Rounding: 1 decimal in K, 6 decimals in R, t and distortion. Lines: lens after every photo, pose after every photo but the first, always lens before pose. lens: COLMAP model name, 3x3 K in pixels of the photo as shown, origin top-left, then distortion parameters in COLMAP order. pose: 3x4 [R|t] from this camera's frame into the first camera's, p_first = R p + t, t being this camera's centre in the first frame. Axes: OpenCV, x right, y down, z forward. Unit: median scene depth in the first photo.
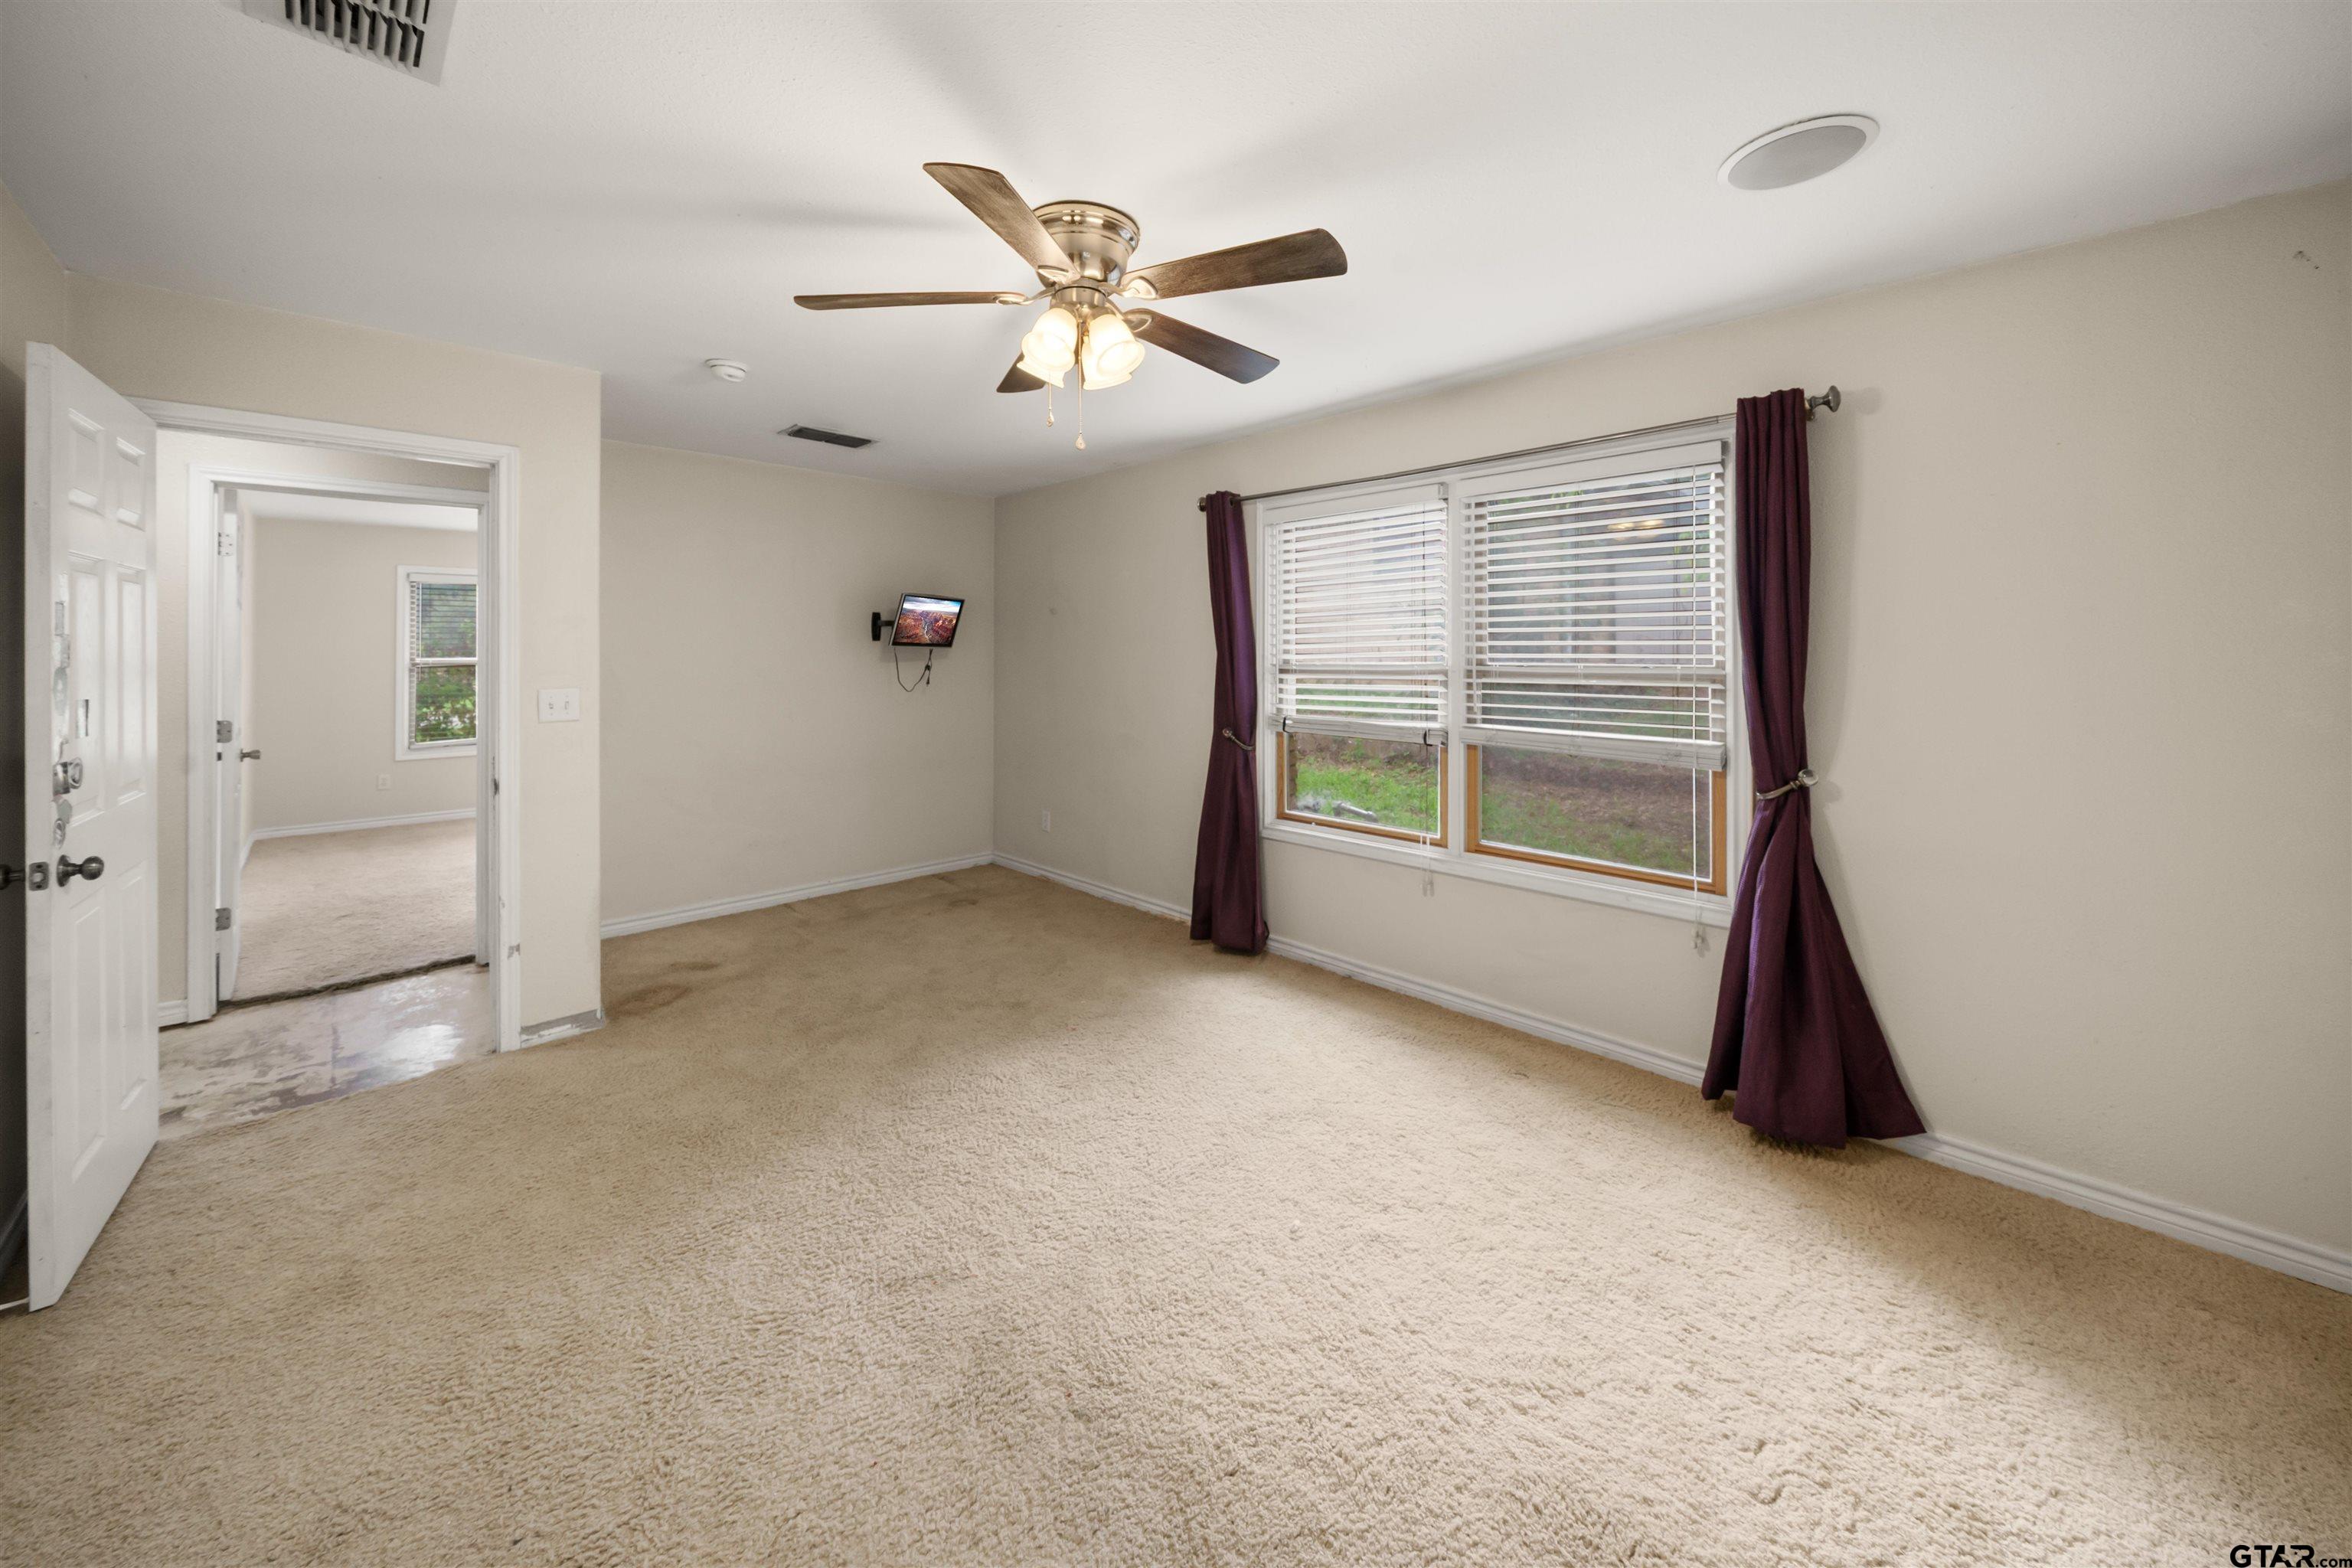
lens RADIAL K [[865.5, 0, 1169.2], [0, 865.5, 651.1], [0, 0, 1]] dist [0.000639, -0.000026]
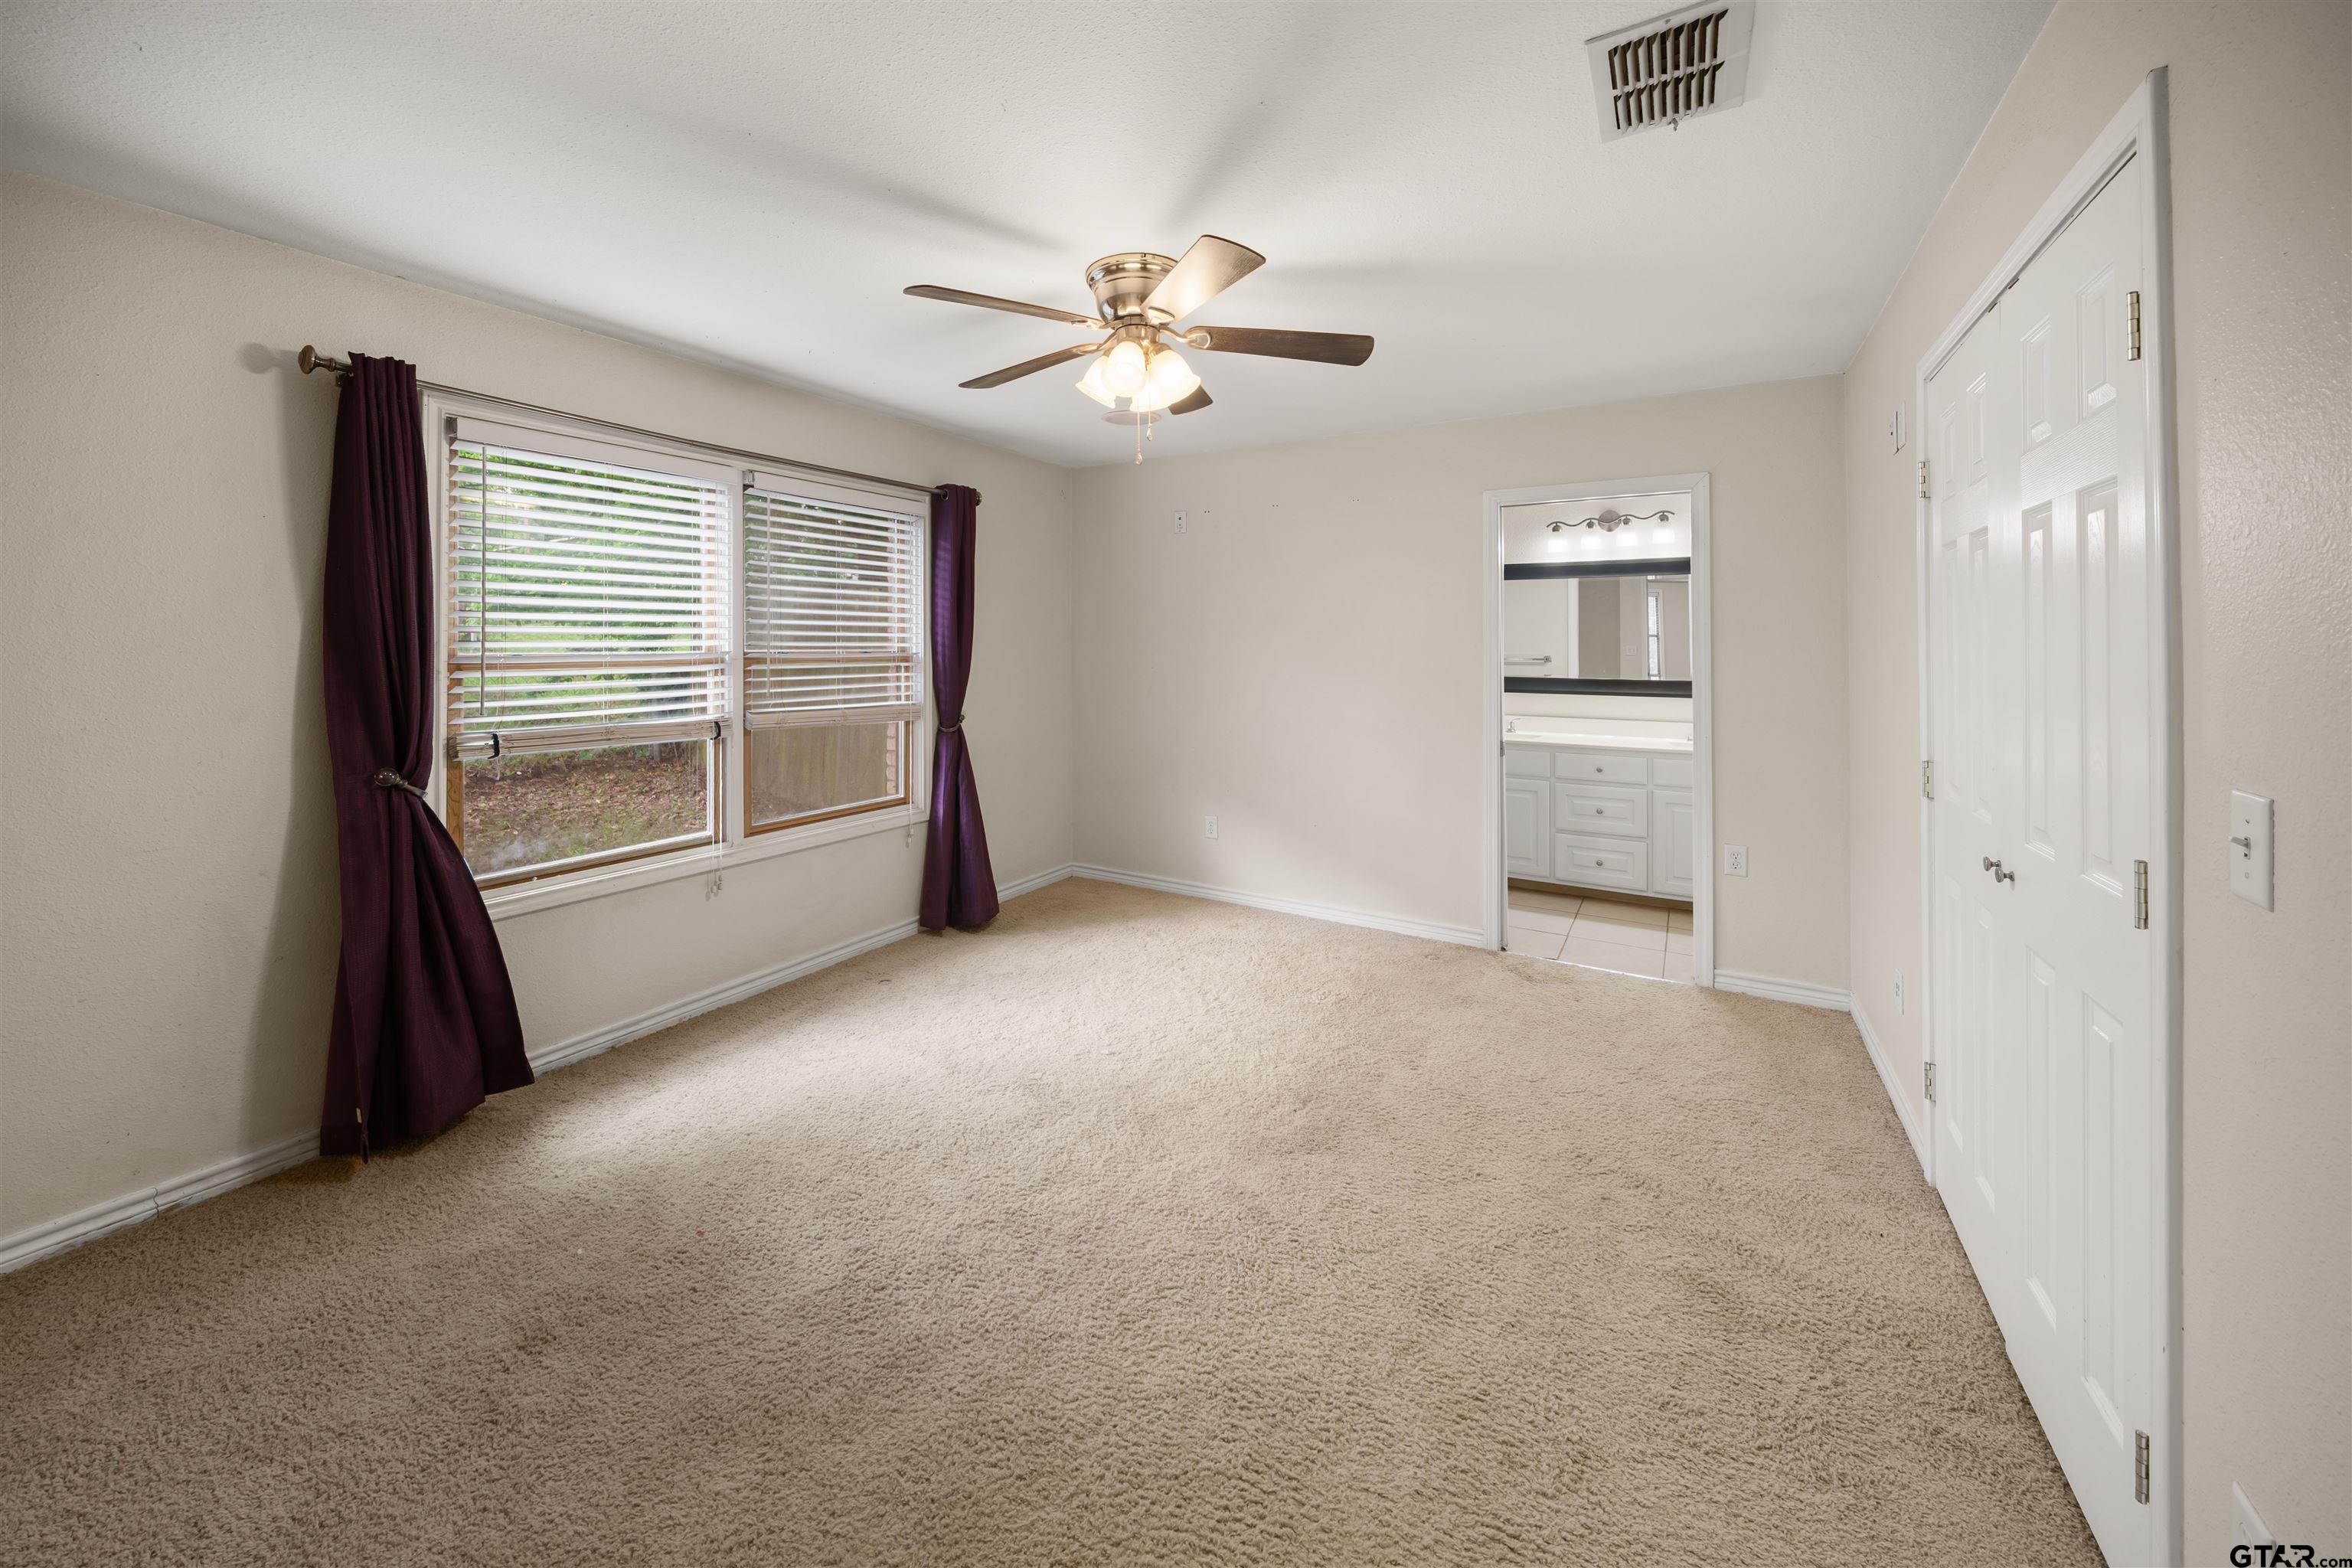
lens RADIAL K [[865.5, 0, 1169.2], [0, 865.5, 651.1], [0, 0, 1]] dist [0.000639, -0.000026]
pose [[-0.251985, -0.011575, 0.967662, -0.756443], [-0.007994, 0.999919, 0.009879, -0.000148], [-0.967698, -0.005246, -0.252057, 0.776256]]
